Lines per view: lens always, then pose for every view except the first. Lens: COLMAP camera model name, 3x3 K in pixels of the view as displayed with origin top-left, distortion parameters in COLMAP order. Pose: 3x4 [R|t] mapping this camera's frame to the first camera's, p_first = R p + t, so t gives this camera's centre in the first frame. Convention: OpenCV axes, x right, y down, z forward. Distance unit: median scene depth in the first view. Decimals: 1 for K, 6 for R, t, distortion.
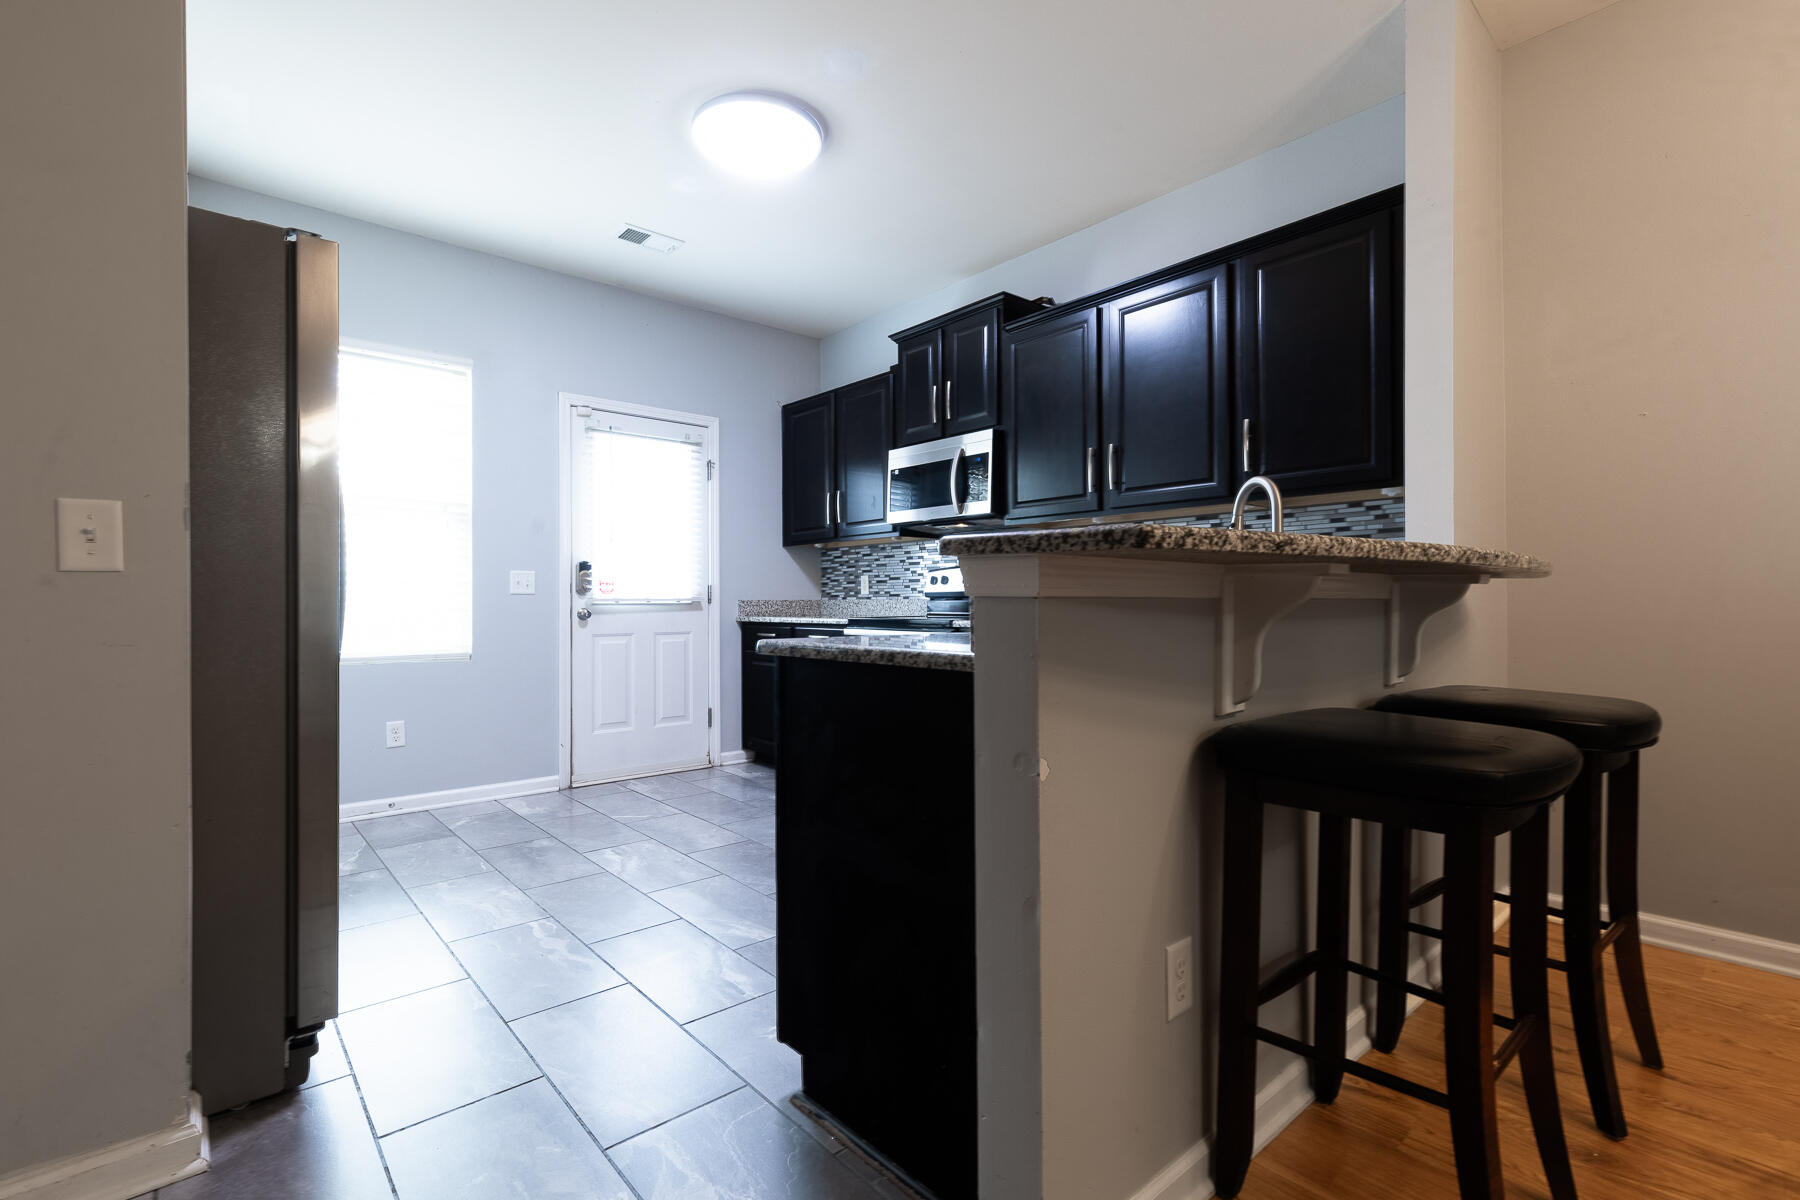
lens RADIAL K [[816.6, 0, 899.3], [0, 816.6, 593.1], [0, 0, 1]] dist [0.003399, 0.000739]
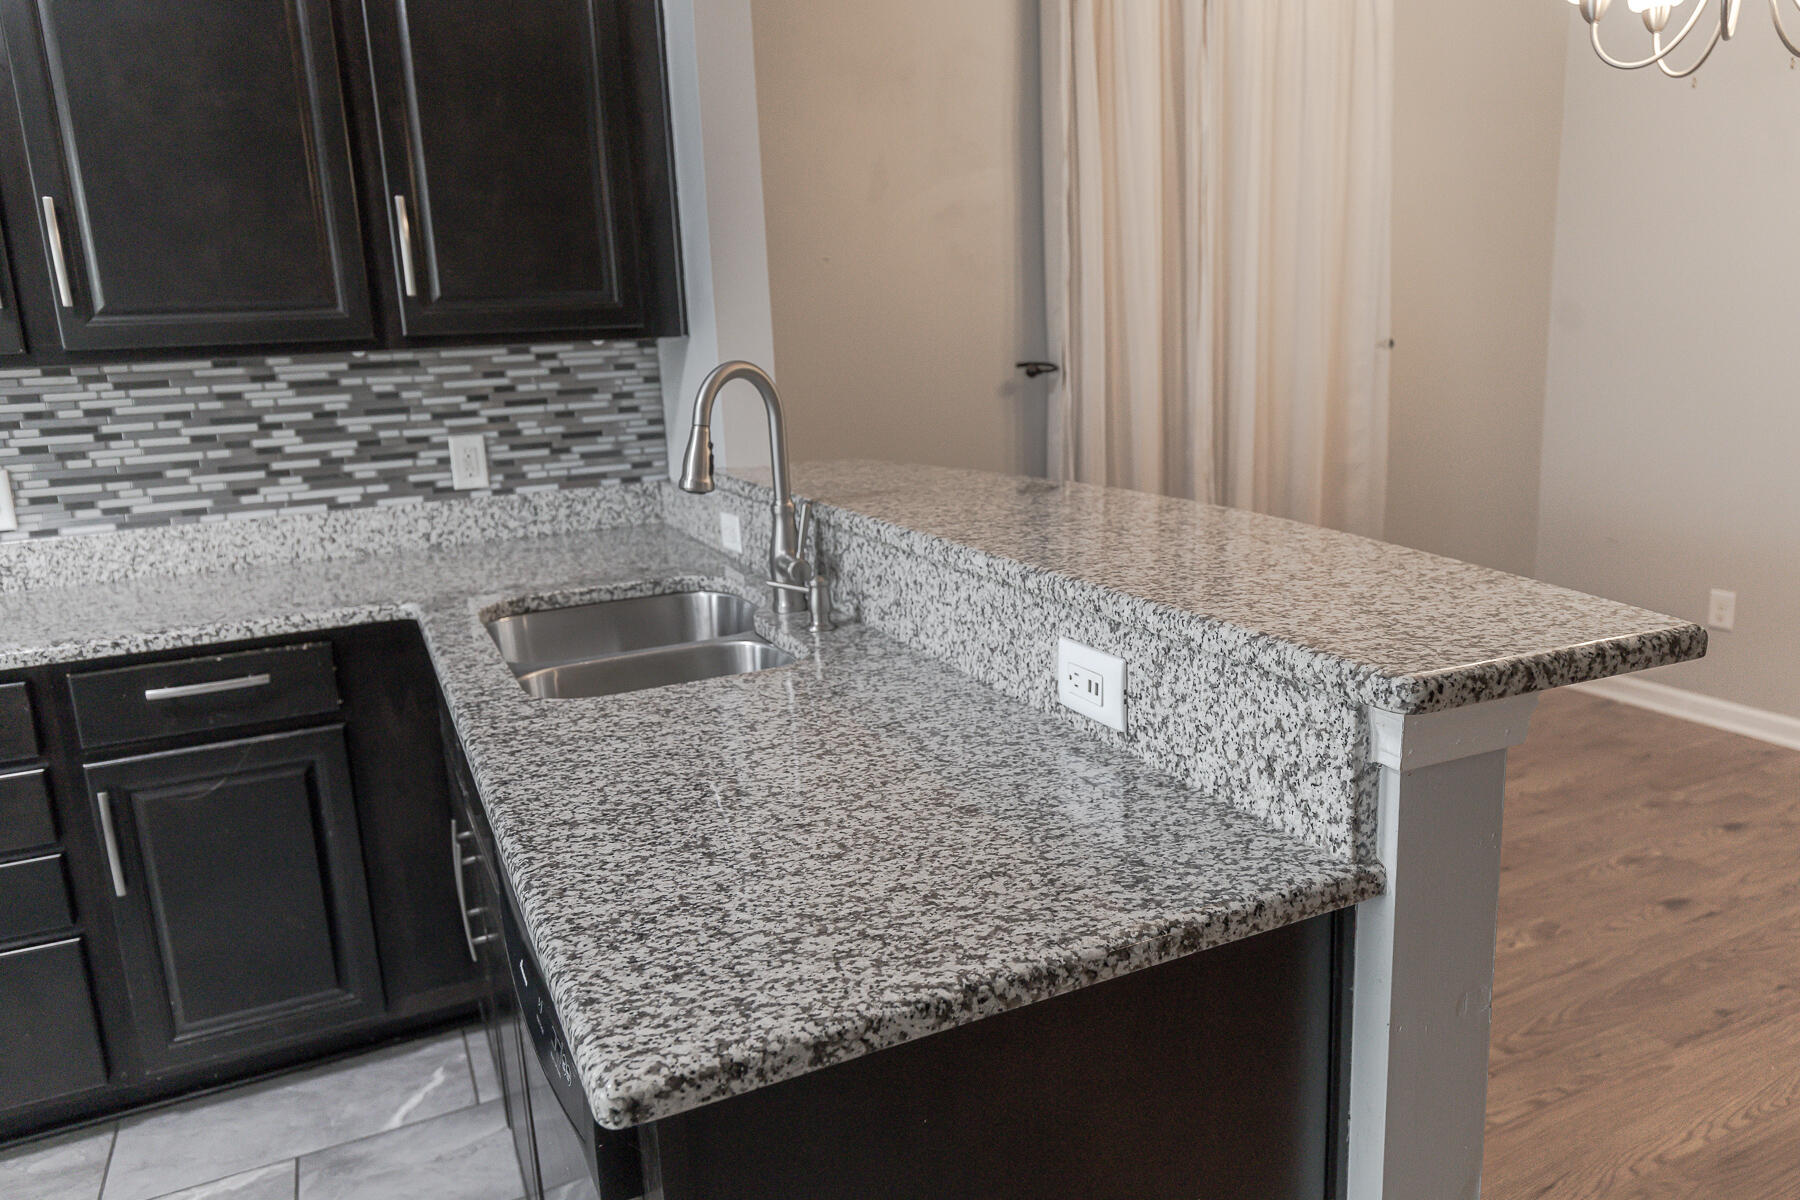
lens RADIAL K [[1230.8, 0, 899.2], [0, 1230.8, 609.3], [0, 0, 1]] dist [-0.001945, 0.000036]
pose [[0.278373, -0.222658, 0.934308, -0.474708], [0.029640, 0.974287, 0.223354, -0.186532], [-0.960016, -0.034483, 0.277815, 0.708917]]
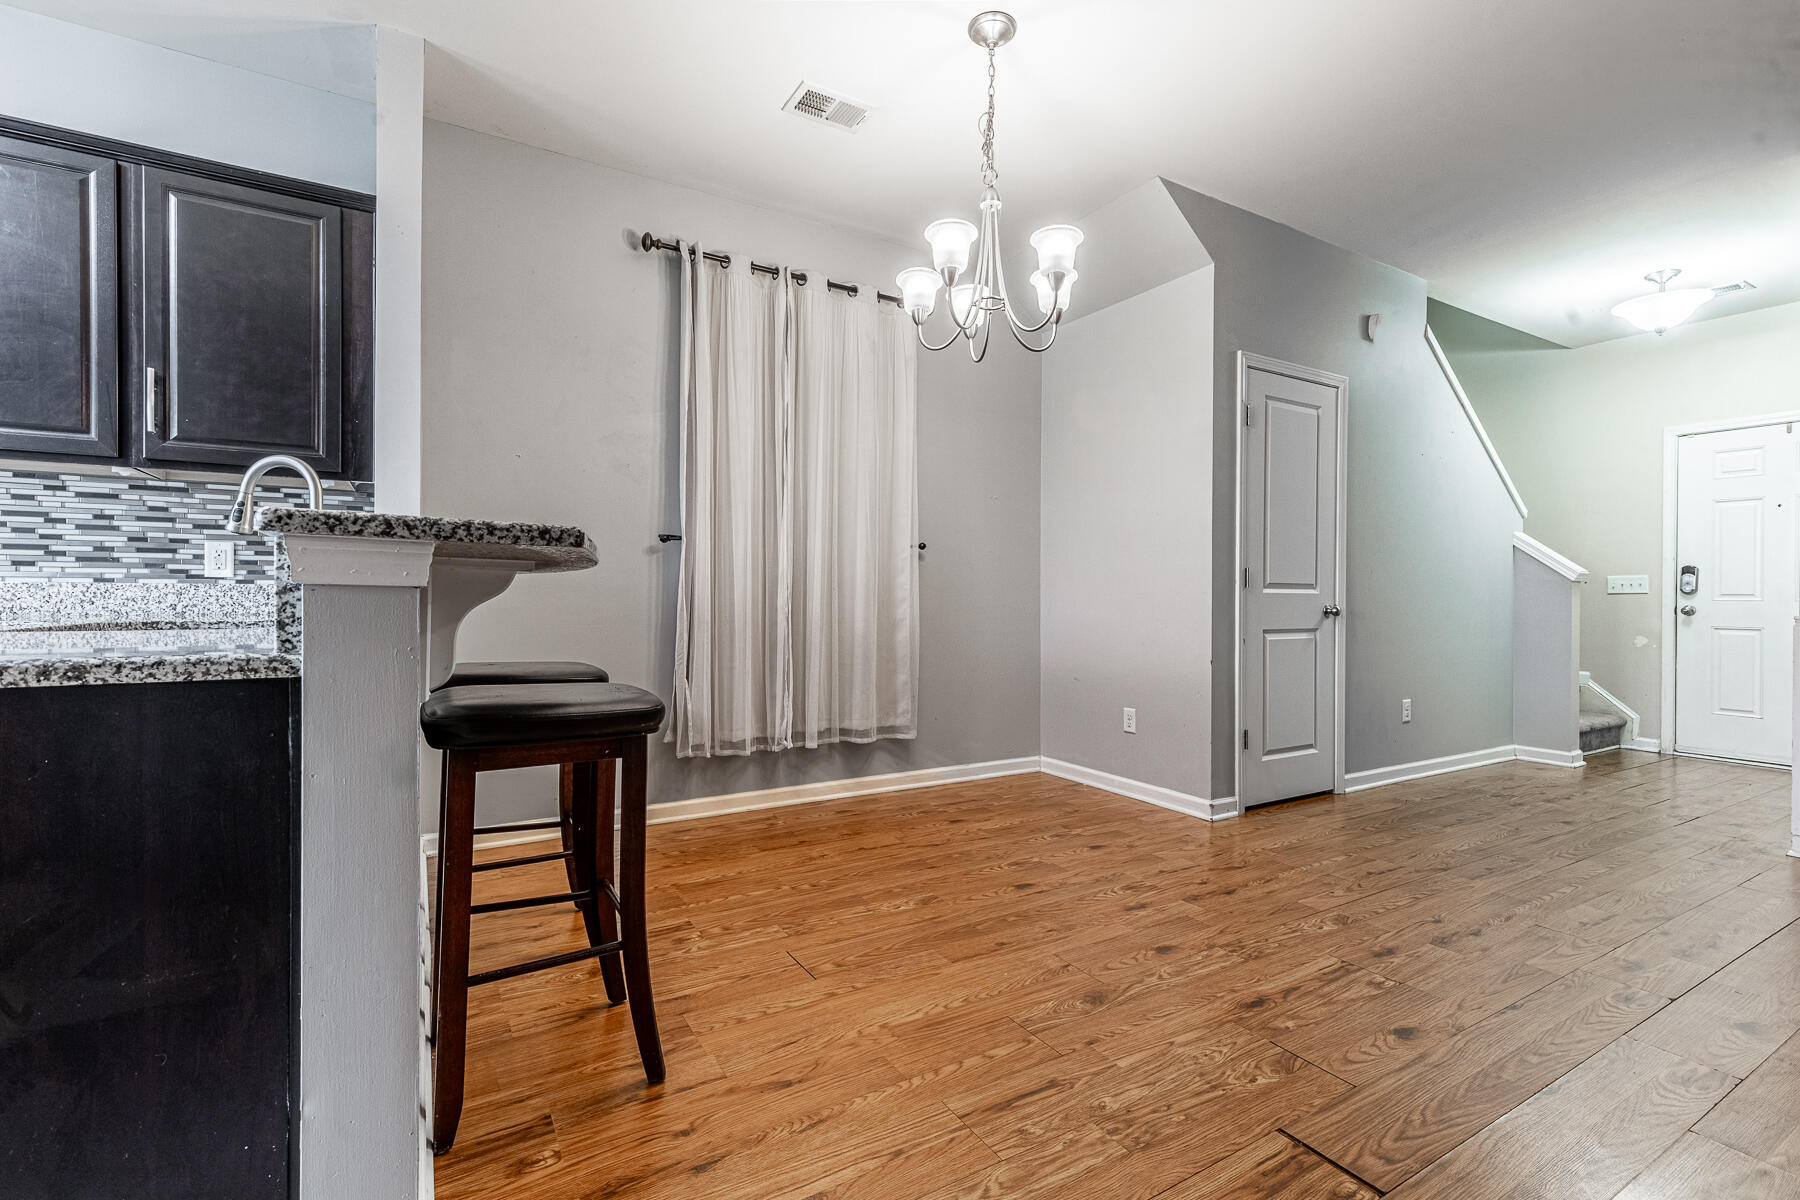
lens RADIAL K [[816.6, 0, 895.6], [0, 816.6, 606.8], [0, 0, 1]] dist [0.003399, 0.000739]
pose [[0.184405, -0.008404, 0.982814, -0.388648], [-0.019949, 0.999725, 0.012292, 0.003102], [-0.982648, -0.021873, 0.184187, 0.175278]]
